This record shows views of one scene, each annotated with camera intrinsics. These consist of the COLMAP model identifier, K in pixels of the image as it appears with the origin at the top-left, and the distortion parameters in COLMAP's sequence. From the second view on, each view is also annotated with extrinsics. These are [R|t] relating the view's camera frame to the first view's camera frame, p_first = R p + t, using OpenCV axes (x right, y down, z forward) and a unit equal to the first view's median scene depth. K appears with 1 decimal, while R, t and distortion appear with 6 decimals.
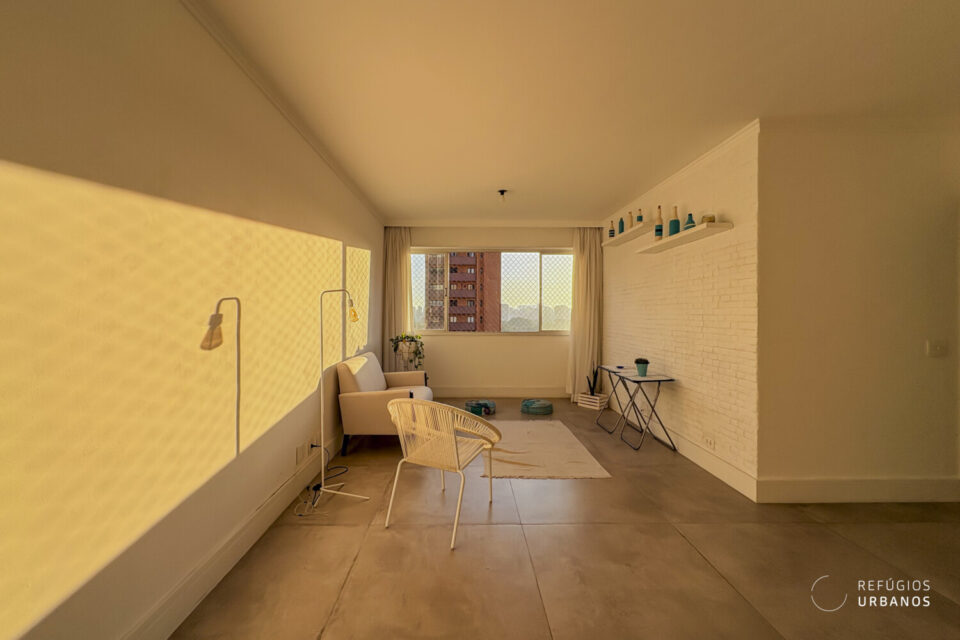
lens RADIAL K [[387.5, 0, 462.7], [0, 387.5, 312.4], [0, 0, 1]] dist [-0.004804, 0.000764]
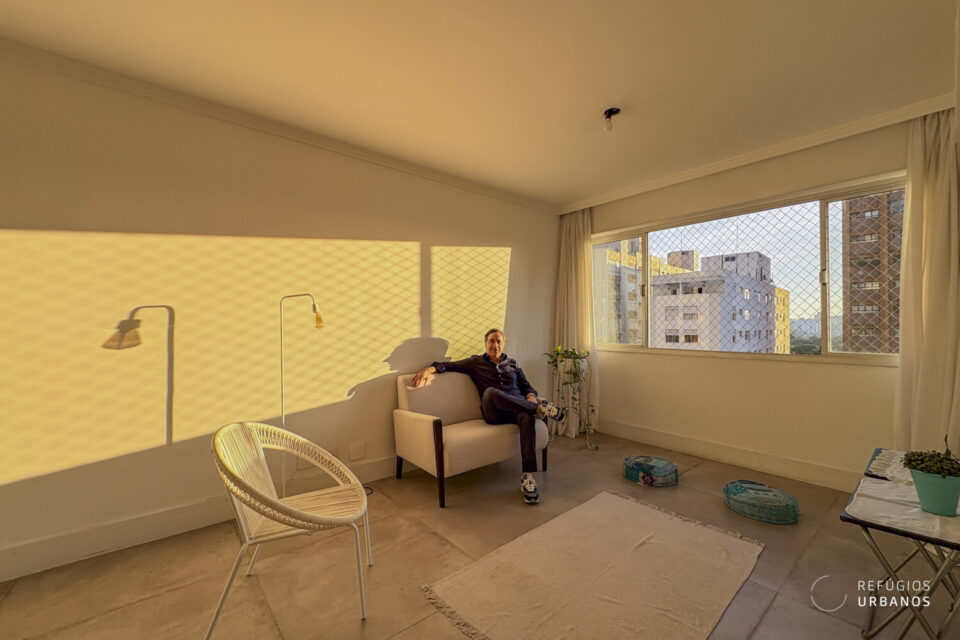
lens RADIAL K [[387.5, 0, 480.2], [0, 387.5, 320.9], [0, 0, 1]] dist [-0.004804, 0.000764]
pose [[0.639128, -0.011097, -0.769020, 0.602144], [0.004198, 0.999931, -0.010940, 0.016237], [0.769089, 0.003764, 0.639131, 0.667118]]
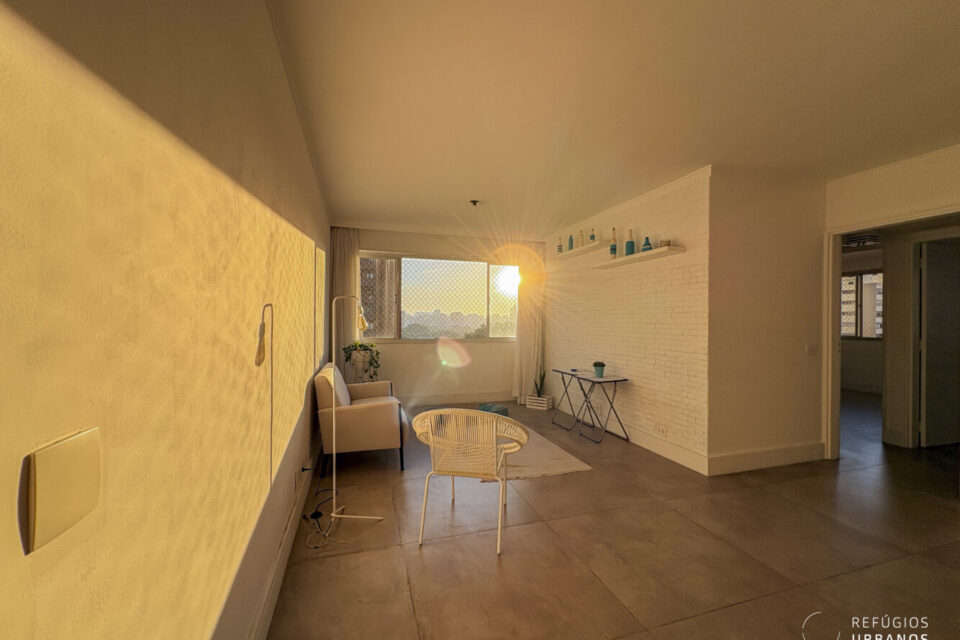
lens RADIAL K [[387.5, 0, 472.6], [0, 387.5, 319.3], [0, 0, 1]] dist [-0.004804, 0.000764]
pose [[0.957193, 0.004622, 0.289413, -0.276328], [-0.004957, 0.999988, 0.000424, -0.004401], [-0.289408, -0.001841, 0.957204, 0.033072]]
